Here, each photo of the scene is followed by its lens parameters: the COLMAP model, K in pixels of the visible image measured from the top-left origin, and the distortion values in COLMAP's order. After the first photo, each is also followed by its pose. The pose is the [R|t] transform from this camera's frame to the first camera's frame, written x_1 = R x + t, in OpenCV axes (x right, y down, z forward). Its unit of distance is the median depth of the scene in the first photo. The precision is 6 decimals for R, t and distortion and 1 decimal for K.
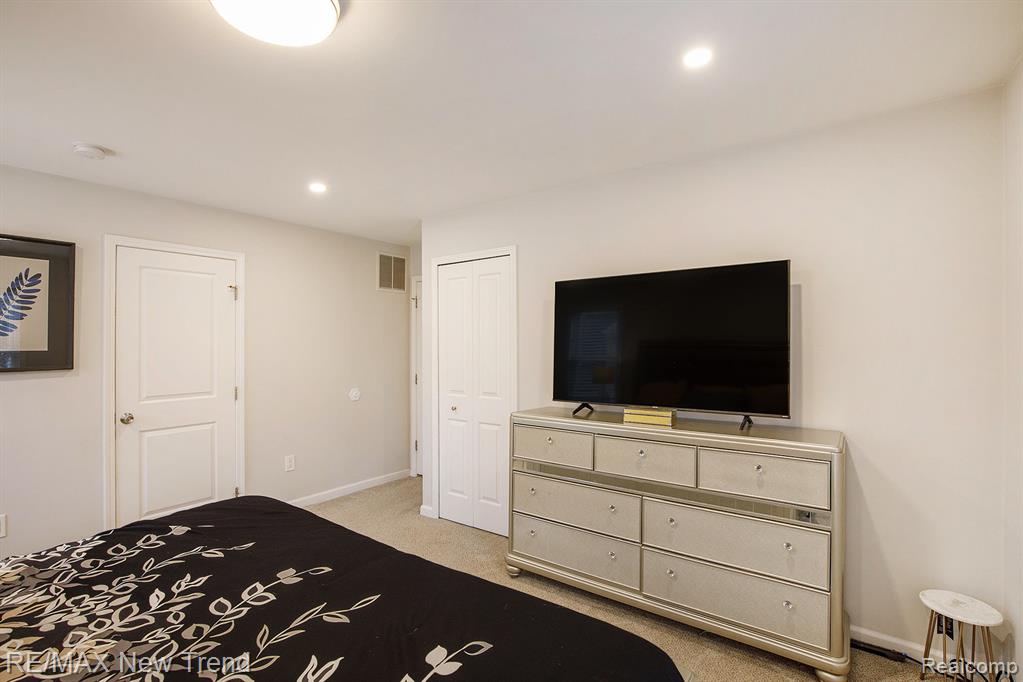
lens RADIAL K [[479.7, 0, 482.8], [0, 479.7, 344.8], [0, 0, 1]] dist [-0.006069, 0.000791]
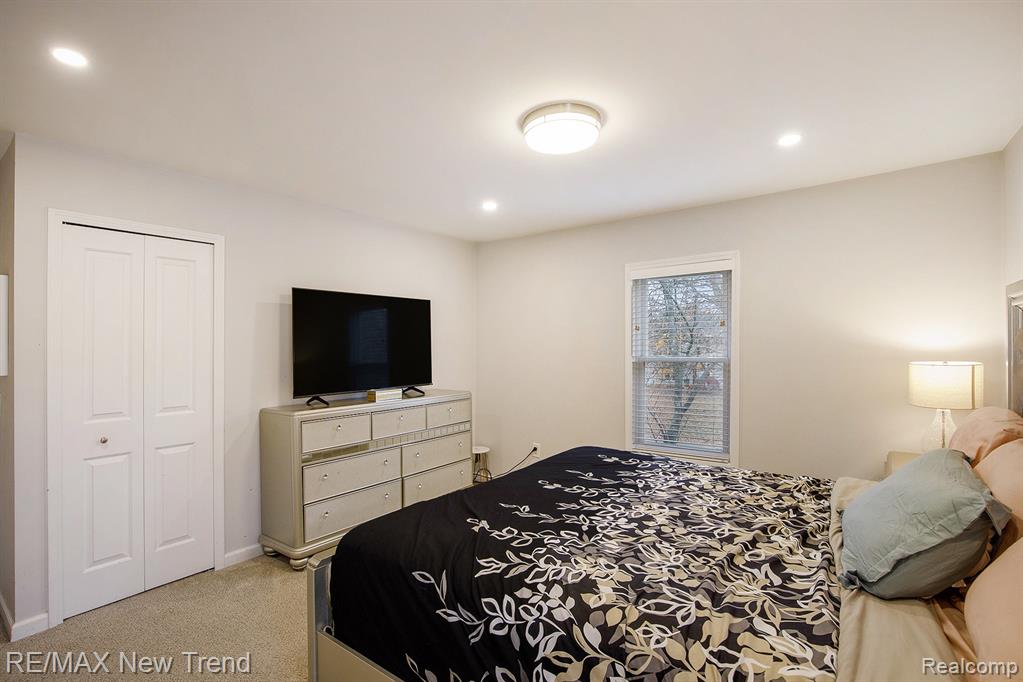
lens RADIAL K [[479.7, 0, 504.4], [0, 479.7, 342.3], [0, 0, 1]] dist [-0.006069, 0.000791]
pose [[-0.009719, 0.004981, 0.999940, -1.047438], [0.008049, 0.999956, -0.004903, 0.000105], [-0.999920, 0.008001, -0.009759, 0.605687]]
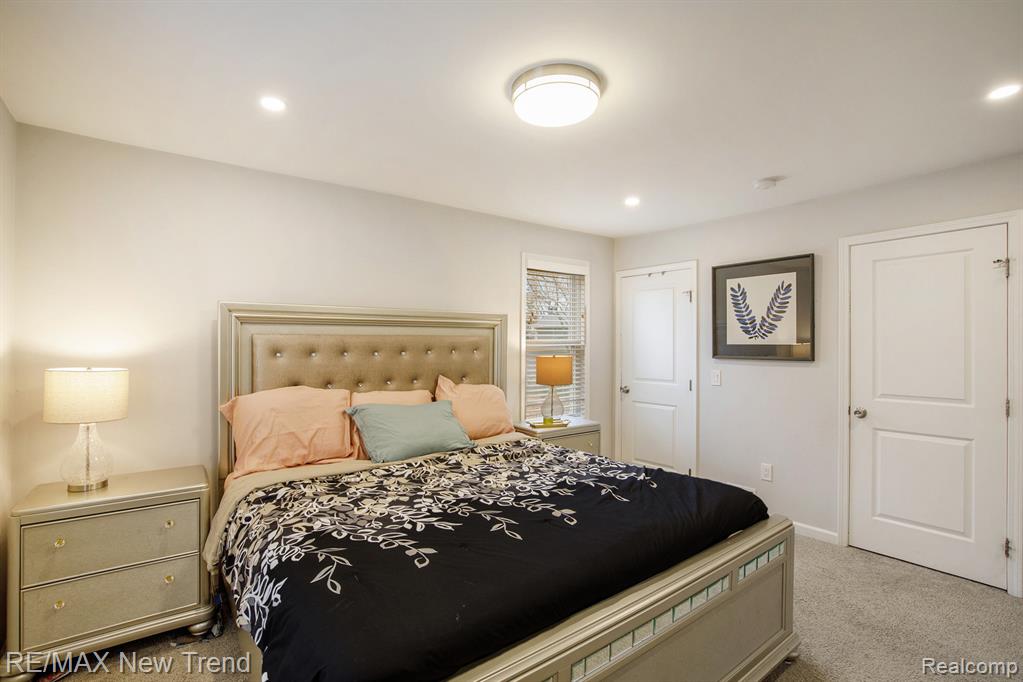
lens RADIAL K [[479.7, 0, 513.1], [0, 479.7, 337.2], [0, 0, 1]] dist [-0.006069, 0.000791]
pose [[-0.244538, -0.002310, -0.969637, 0.491001], [0.002669, 0.999992, -0.003055, -0.006129], [0.969636, -0.003335, -0.244530, 0.616288]]
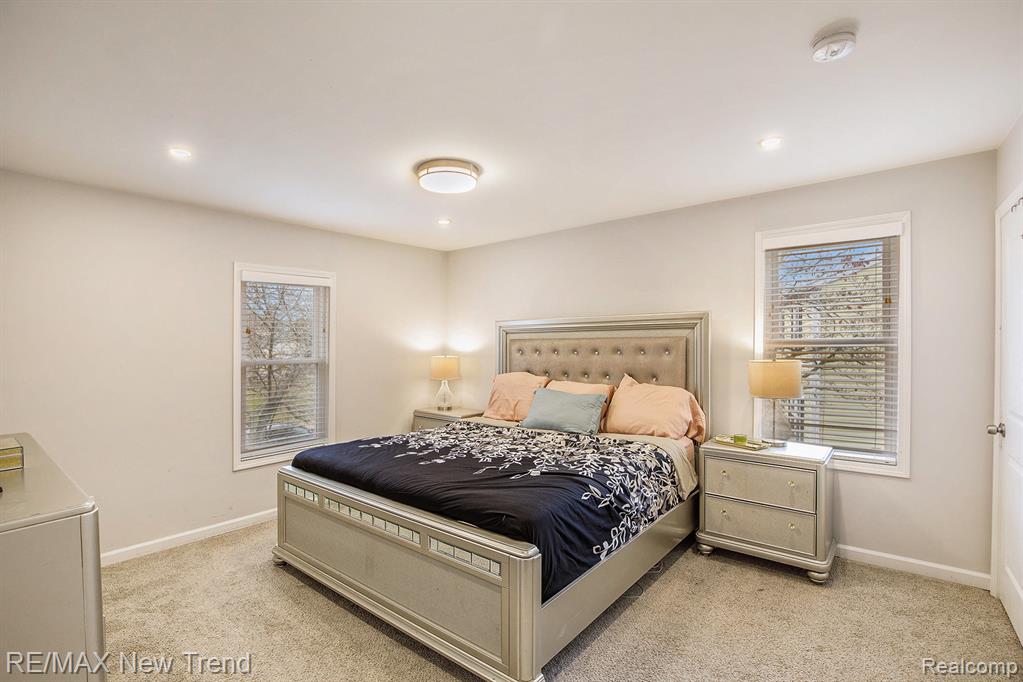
lens RADIAL K [[479.7, 0, 508.8], [0, 479.7, 343.6], [0, 0, 1]] dist [-0.006069, 0.000791]
pose [[-0.998452, 0.012442, 0.054212, -0.430368], [0.012515, 0.999921, 0.001001, -0.004669], [-0.054195, 0.001678, -0.998529, 1.524260]]
